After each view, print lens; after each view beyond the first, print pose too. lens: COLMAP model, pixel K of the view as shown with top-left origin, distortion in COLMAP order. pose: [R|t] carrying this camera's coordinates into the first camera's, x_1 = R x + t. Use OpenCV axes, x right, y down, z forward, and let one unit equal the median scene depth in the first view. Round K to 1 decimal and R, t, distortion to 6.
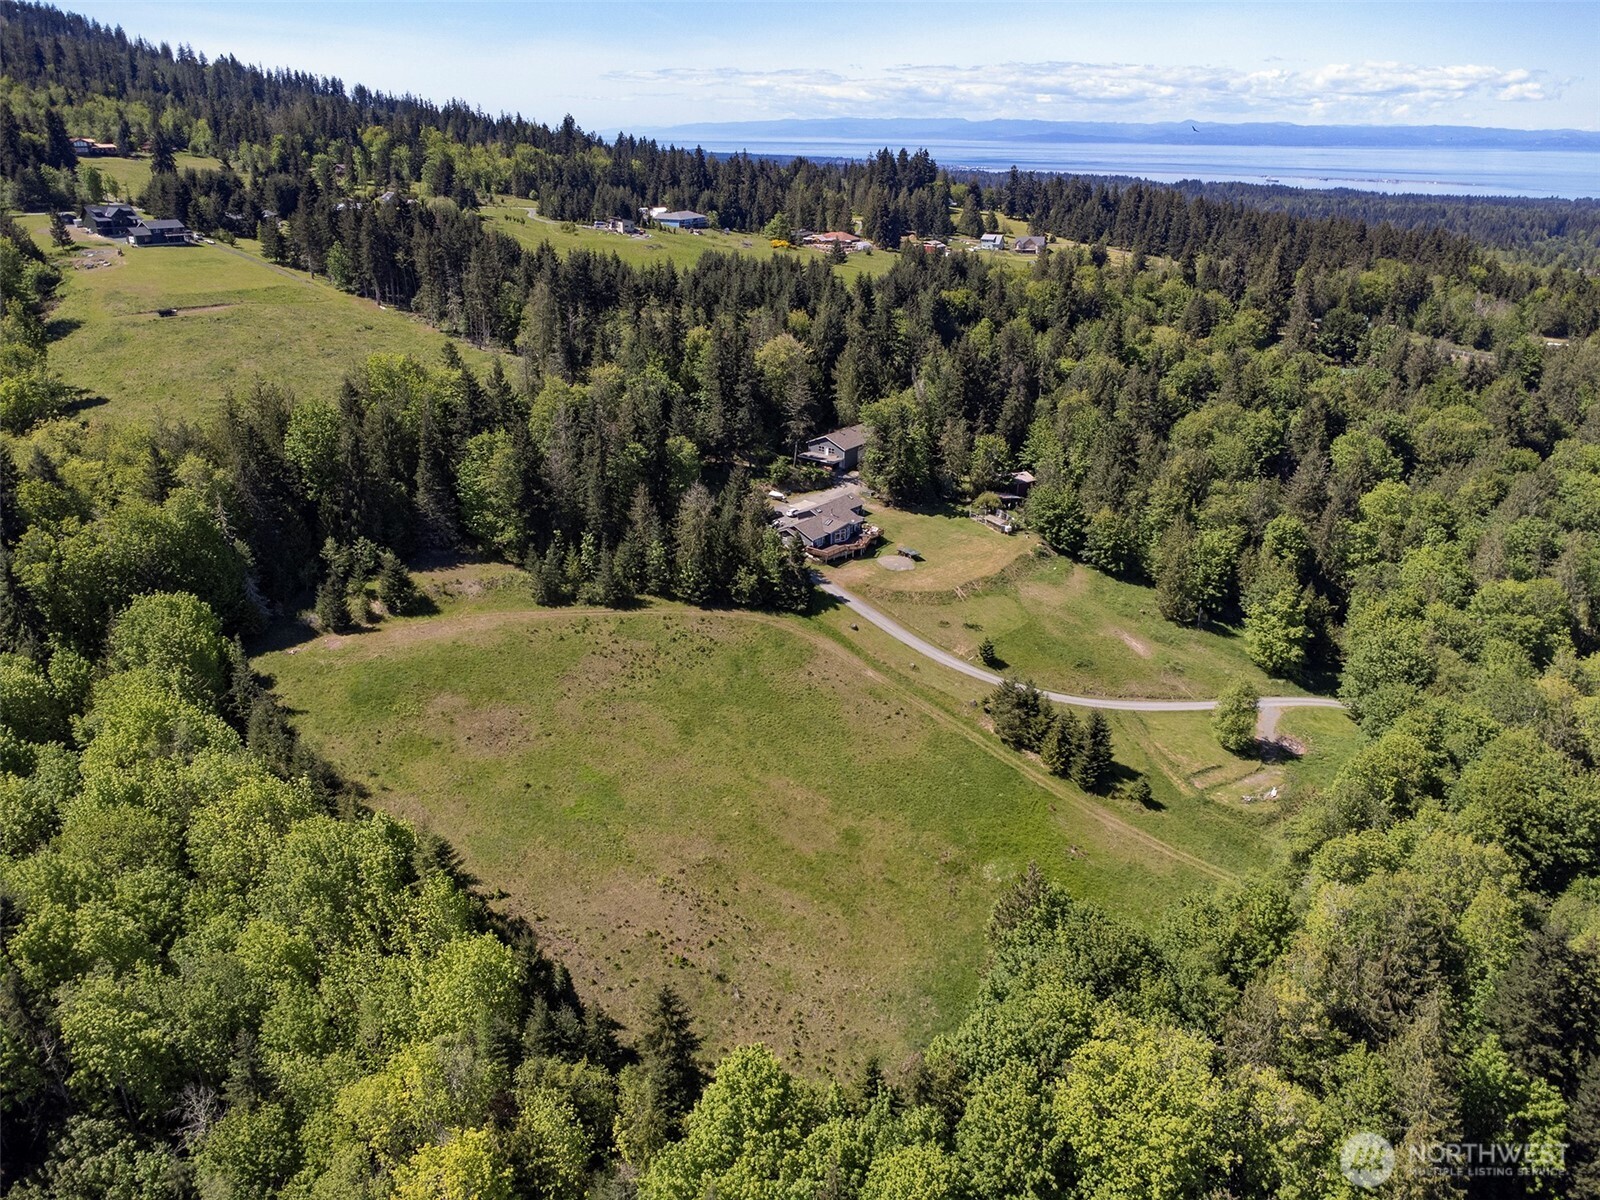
lens RADIAL K [[1165.8, 0, 800.0], [0, 1165.8, 600.0], [0, 0, 1]] dist [0.002791, -0.001480]
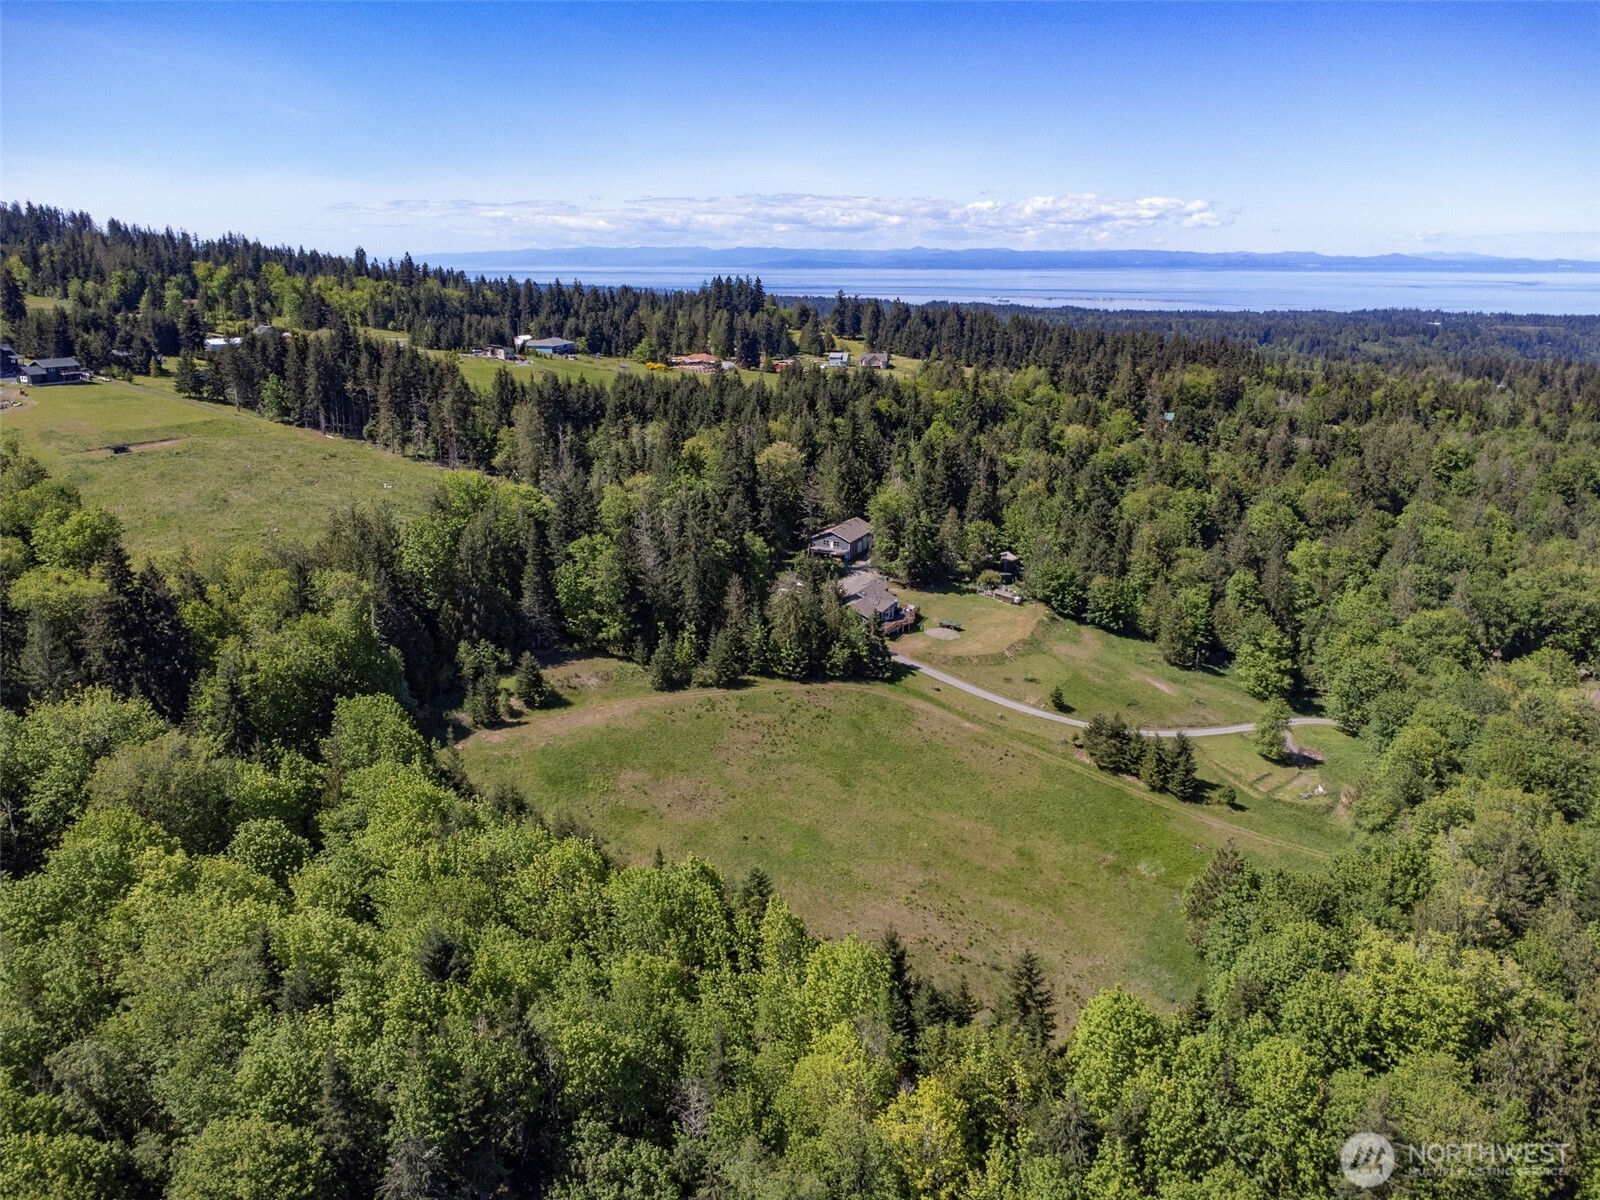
lens RADIAL K [[1188.6, 0, 800.0], [0, 1188.6, 600.0], [0, 0, 1]] dist [0.000196, 0.003444]
pose [[0.978756, -0.066284, 0.194019, -0.259834], [0.085871, 0.991830, -0.094342, 0.030781], [-0.186181, 0.108998, 0.976451, -0.090998]]
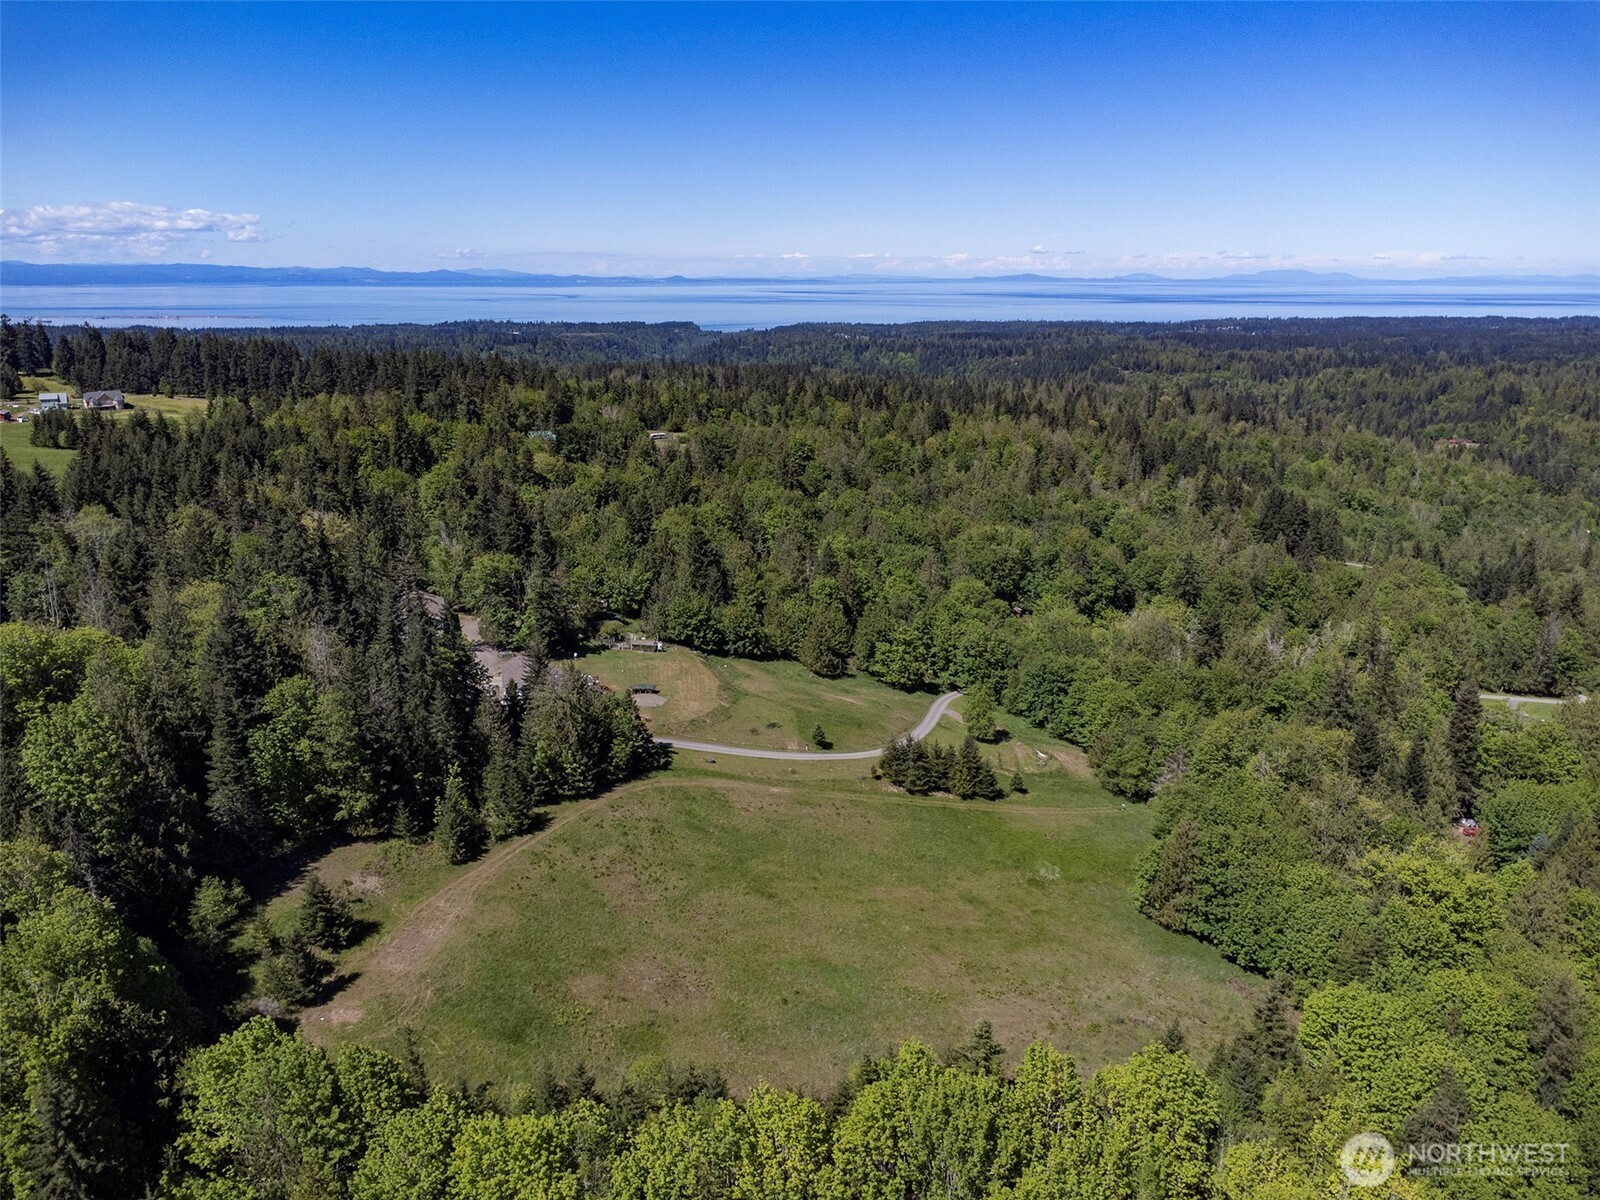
lens RADIAL K [[1165.8, 0, 800.0], [0, 1165.8, 600.0], [0, 0, 1]] dist [0.002791, -0.001480]
pose [[0.583945, -0.226857, 0.779451, -0.571908], [0.307535, 0.950414, 0.046218, -0.113815], [-0.751286, 0.212719, 0.624755, 0.249709]]
